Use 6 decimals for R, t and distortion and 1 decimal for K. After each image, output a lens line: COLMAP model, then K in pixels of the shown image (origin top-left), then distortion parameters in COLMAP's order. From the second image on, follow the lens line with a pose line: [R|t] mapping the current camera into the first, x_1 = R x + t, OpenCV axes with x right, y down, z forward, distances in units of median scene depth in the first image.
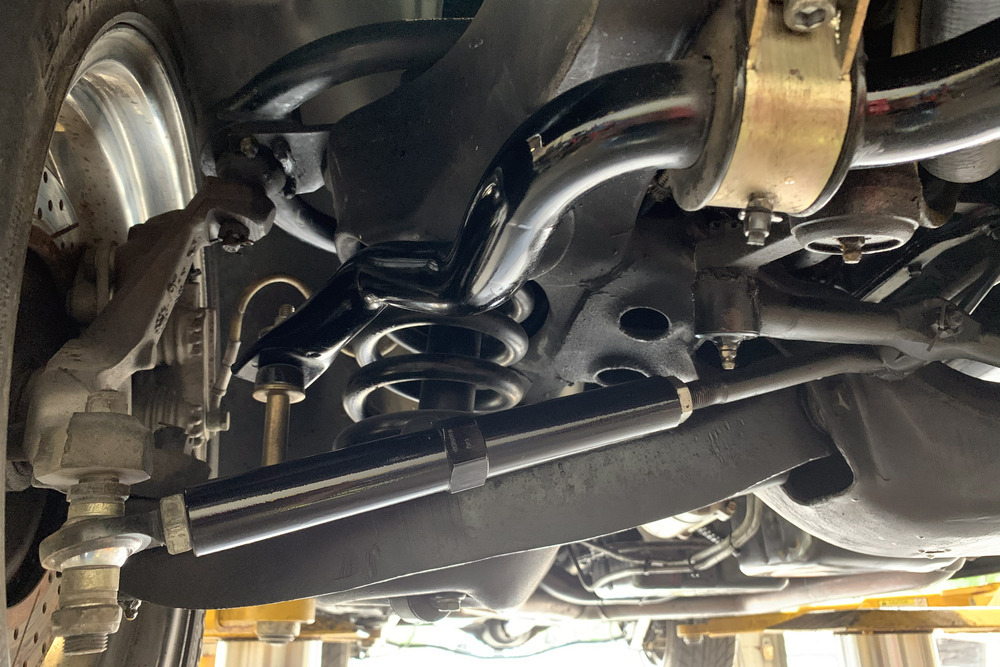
lens RADIAL K [[757.5, 0, 500.0], [0, 757.5, 333.5], [0, 0, 1]] dist [-0.005472, -0.005920]
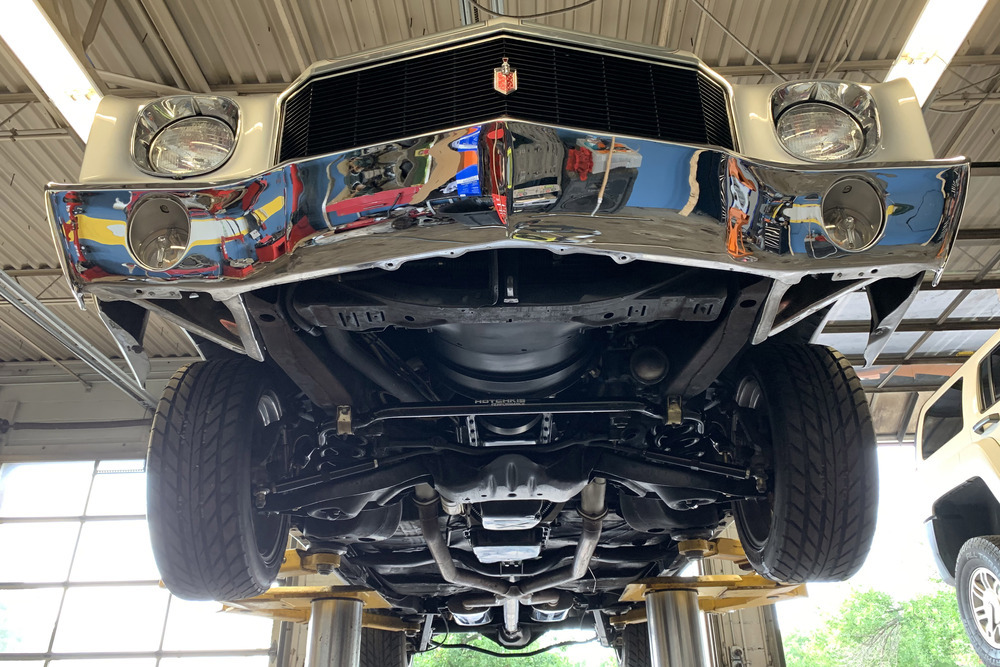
lens RADIAL K [[757.5, 0, 500.0], [0, 757.5, 333.5], [0, 0, 1]] dist [-0.005472, -0.005920]
pose [[0.986250, -0.070899, -0.149279, 1.598059], [0.054528, 0.992319, -0.111040, -0.136210], [0.156005, 0.101373, 0.982541, -3.261632]]
